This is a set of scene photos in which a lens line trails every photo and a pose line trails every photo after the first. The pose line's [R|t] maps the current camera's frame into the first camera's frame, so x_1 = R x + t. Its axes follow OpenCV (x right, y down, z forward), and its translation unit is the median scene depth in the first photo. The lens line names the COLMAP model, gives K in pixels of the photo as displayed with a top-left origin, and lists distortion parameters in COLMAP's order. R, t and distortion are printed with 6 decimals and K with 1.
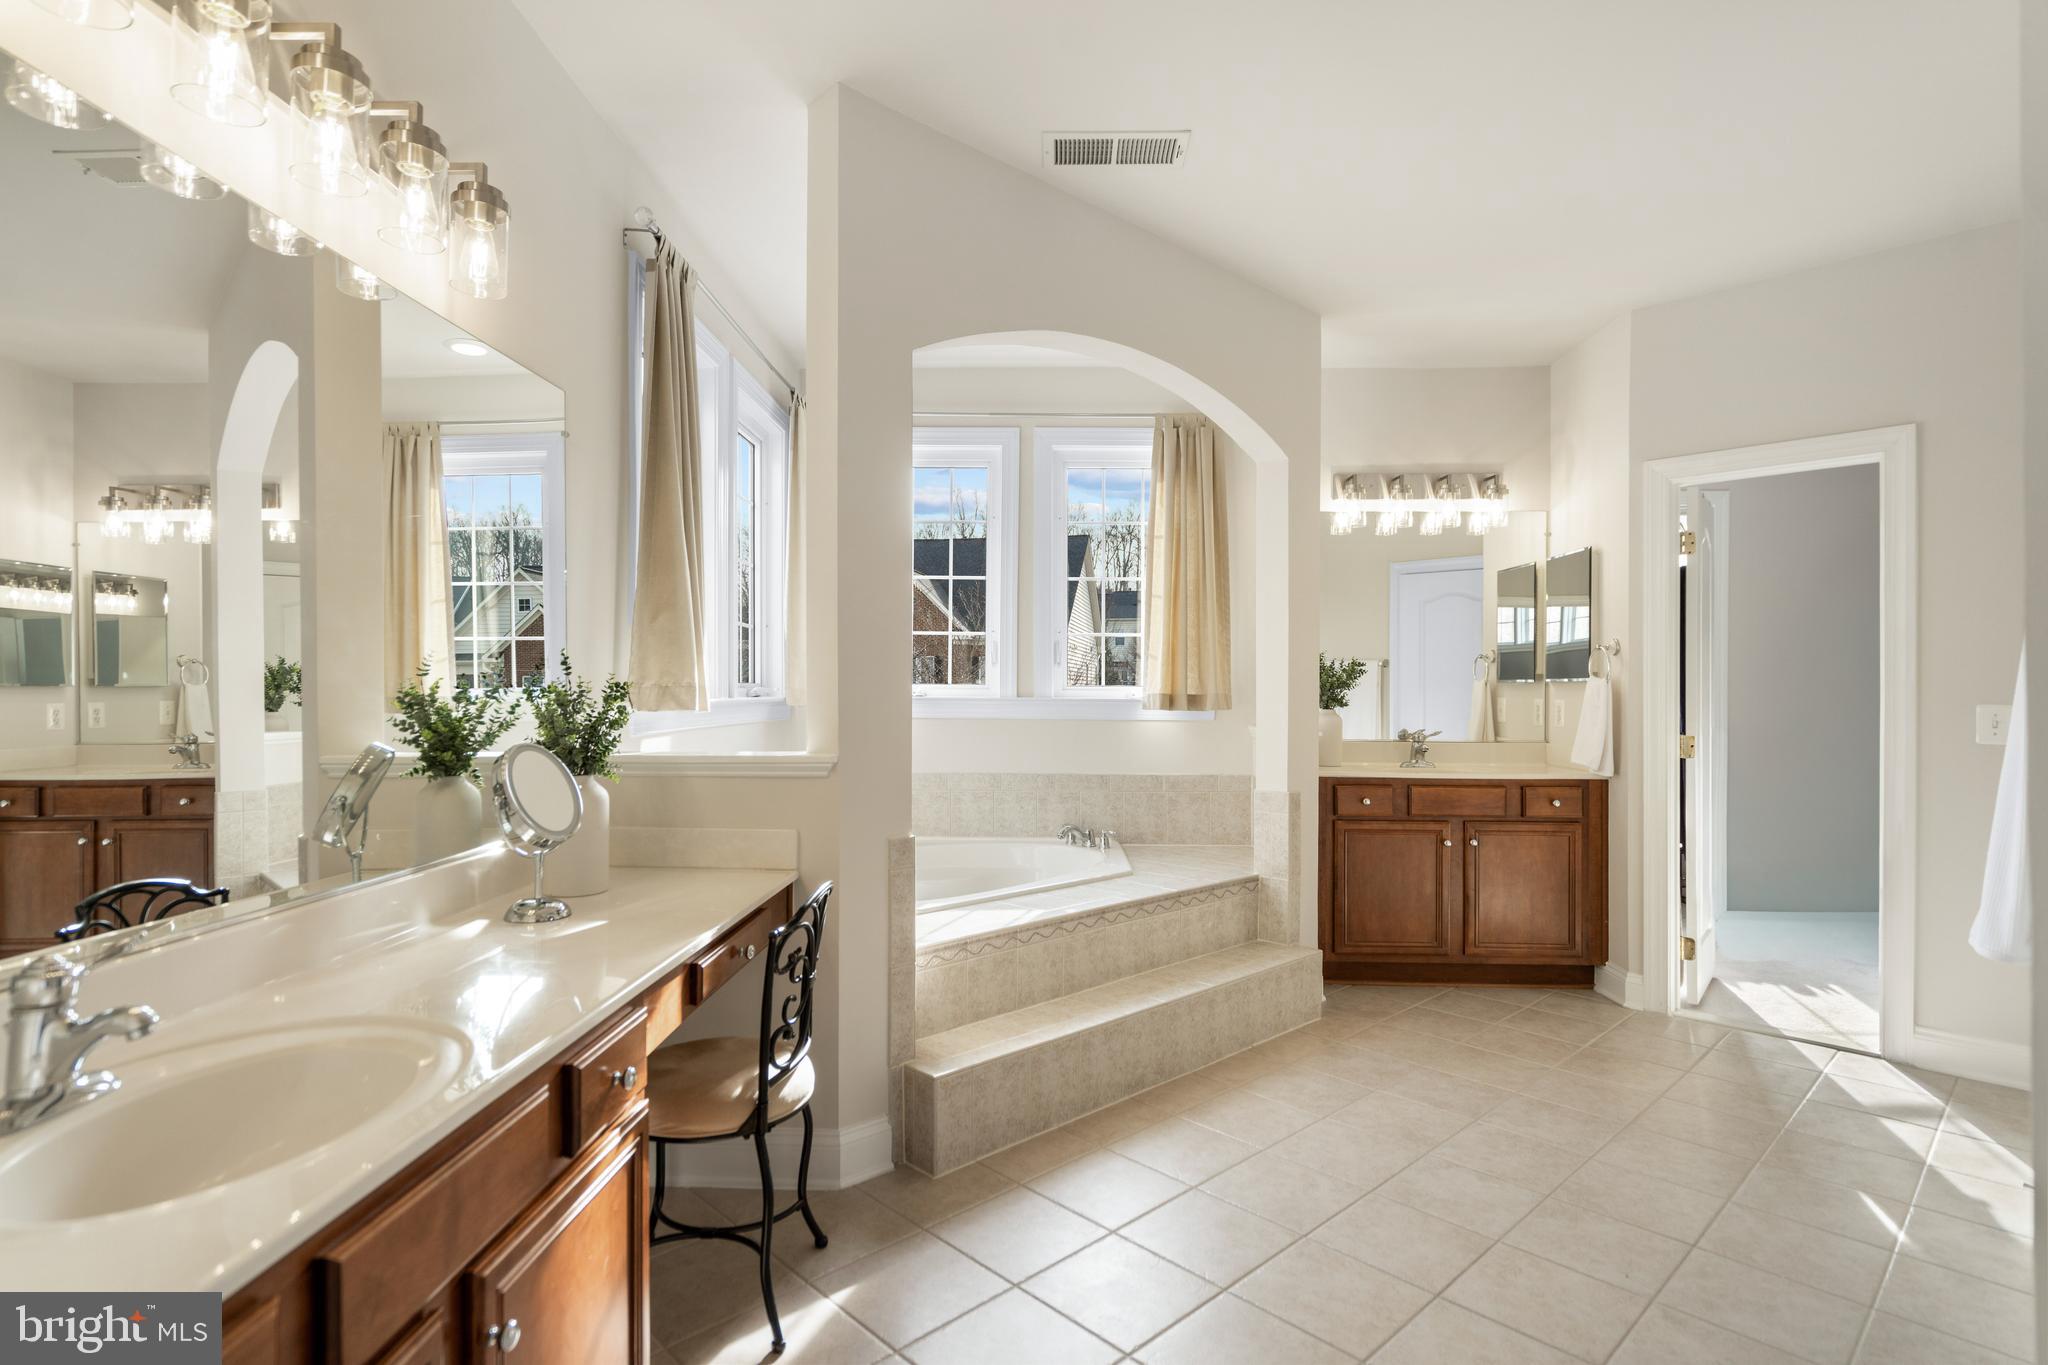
lens RADIAL K [[1043.1, 0, 1025.8], [0, 1043.1, 685.9], [0, 0, 1]] dist [0.002186, -0.000349]
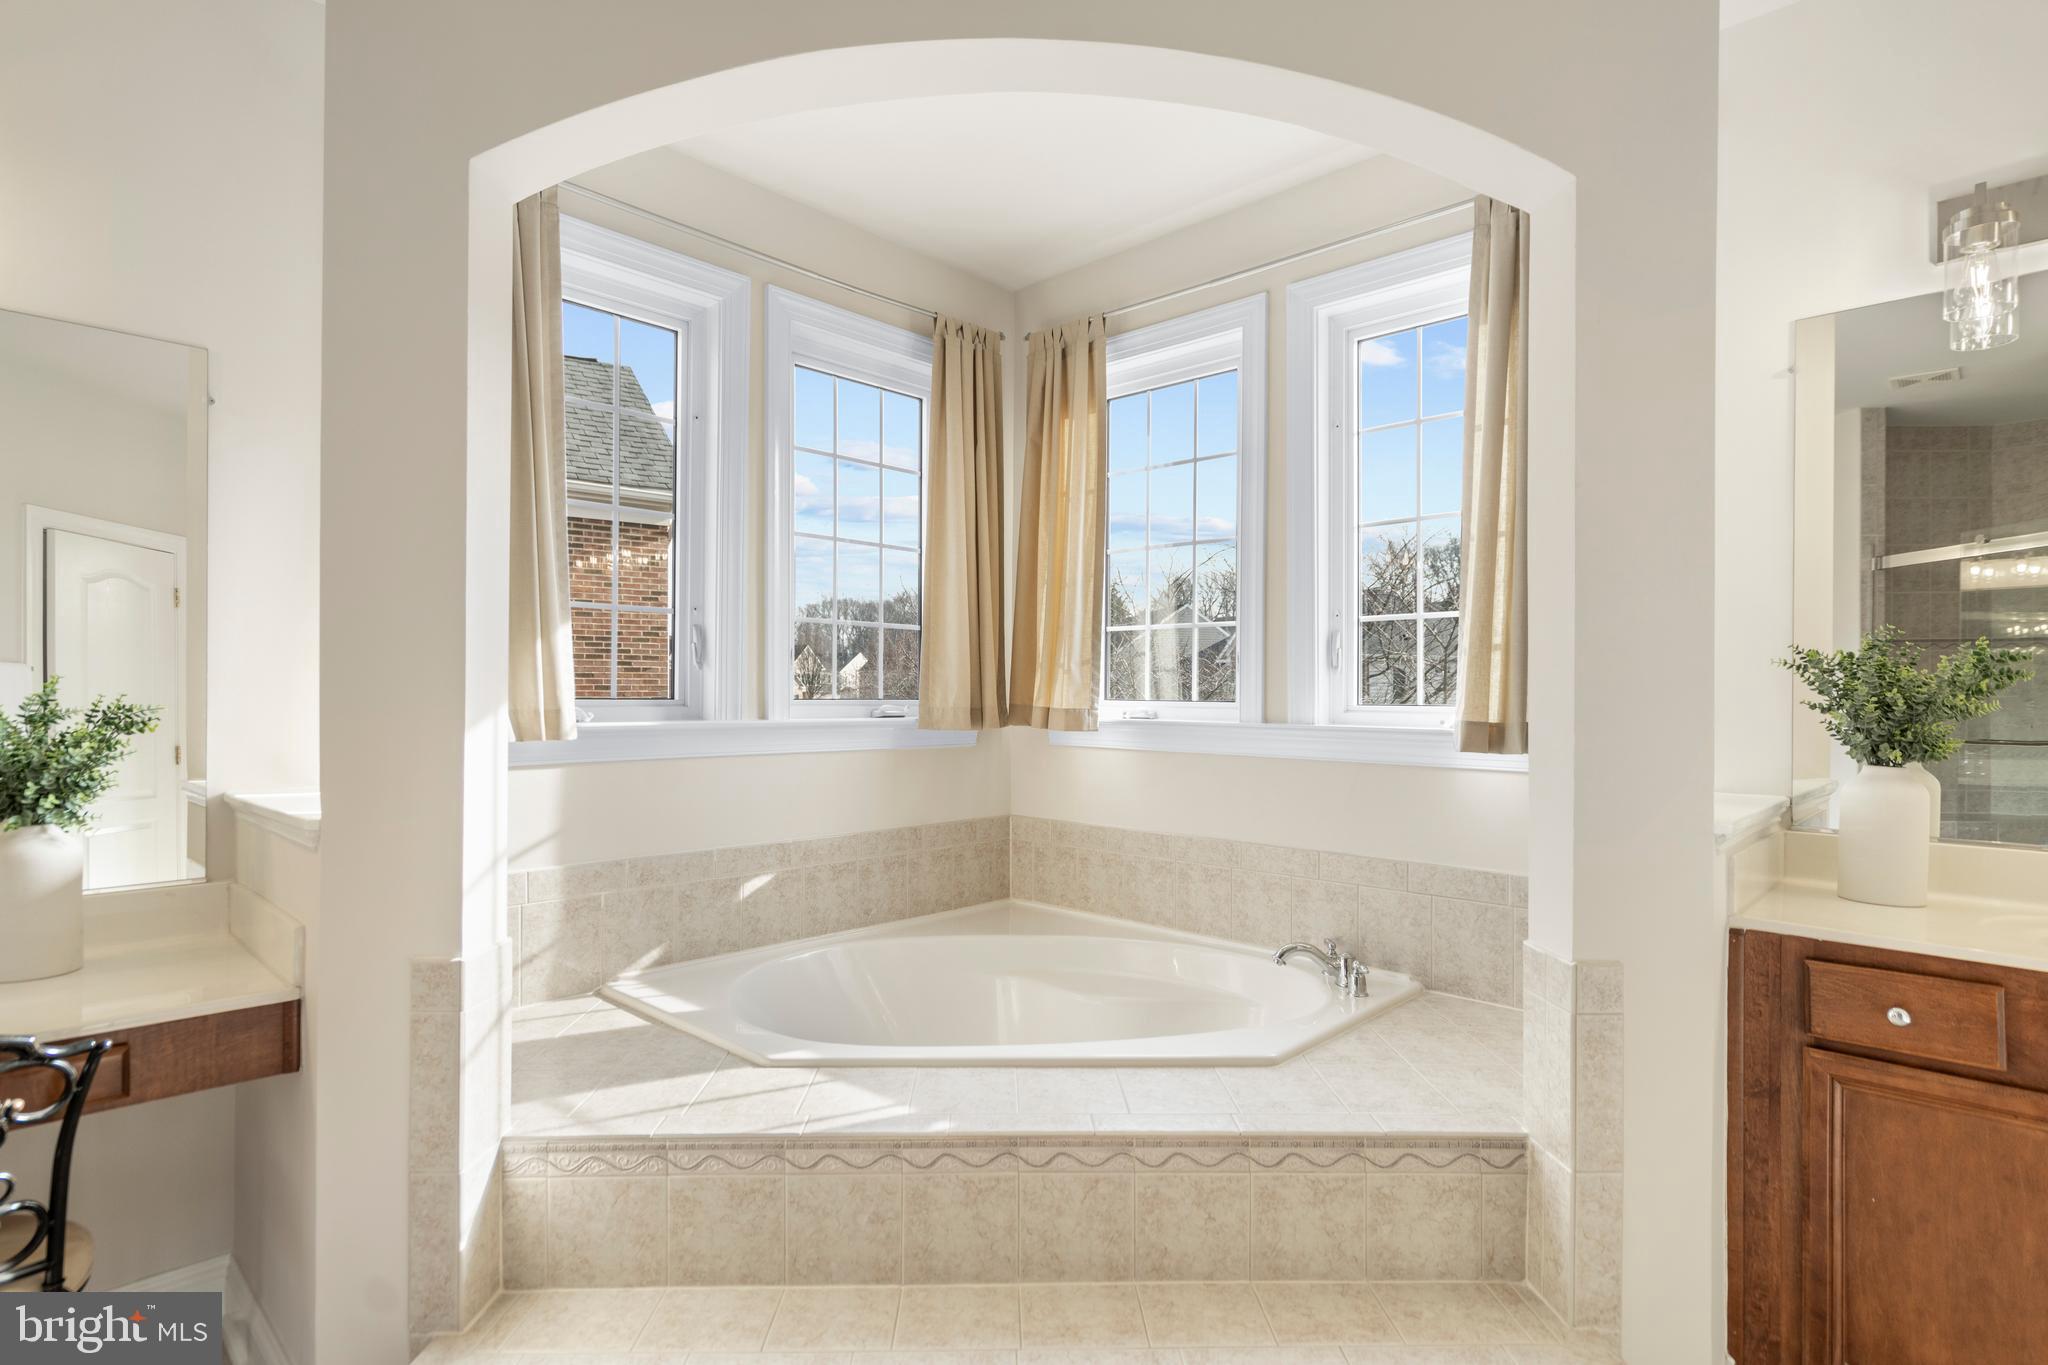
lens RADIAL K [[1043.1, 0, 1021.3], [0, 1043.1, 687.5], [0, 0, 1]] dist [0.002186, -0.000349]
pose [[0.733517, -0.003533, -0.679662, 0.351349], [-0.000288, 0.999985, -0.005510, -0.007892], [0.679672, 0.004237, 0.733504, 0.498957]]
